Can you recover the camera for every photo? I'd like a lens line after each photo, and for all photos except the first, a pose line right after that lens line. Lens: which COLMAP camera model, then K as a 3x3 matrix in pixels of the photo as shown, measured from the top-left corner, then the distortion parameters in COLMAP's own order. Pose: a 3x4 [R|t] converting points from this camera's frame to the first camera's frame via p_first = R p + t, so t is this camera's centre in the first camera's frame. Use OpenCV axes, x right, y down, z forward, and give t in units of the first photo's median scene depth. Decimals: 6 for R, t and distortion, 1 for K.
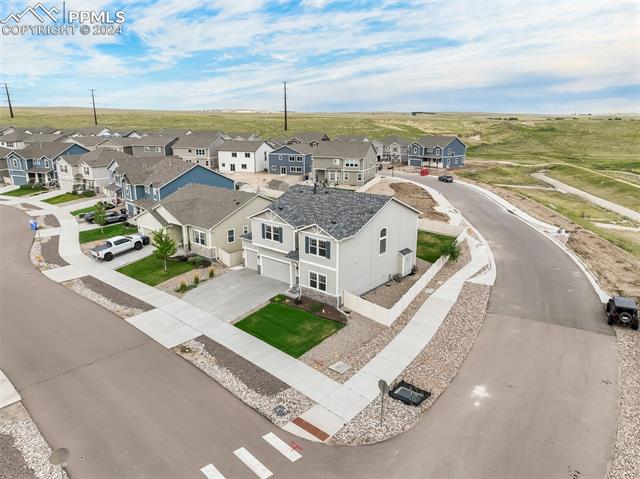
lens RADIAL K [[444.4, 0, 320.0], [0, 444.4, 239.5], [0, 0, 1]] dist [0.027475, -0.000299]
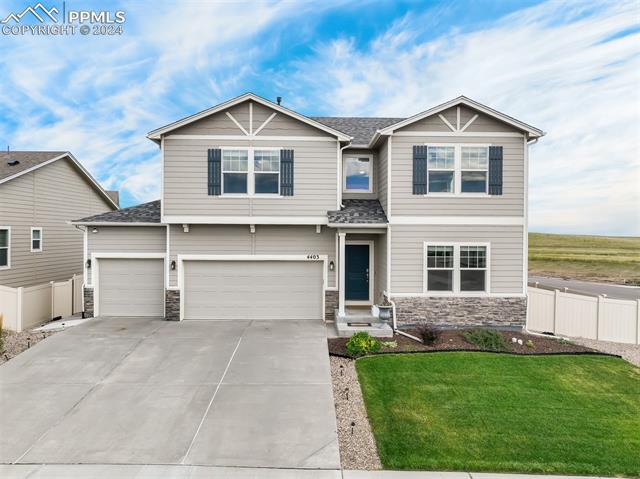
lens RADIAL K [[444.4, 0, 320.0], [0, 444.4, 239.5], [0, 0, 1]] dist [0.027475, -0.000299]
pose [[0.740990, 0.002044, 0.671513, -0.328293], [0.169988, 0.966854, -0.190519, 0.120695], [-0.649644, 0.255321, 0.716082, 0.803576]]
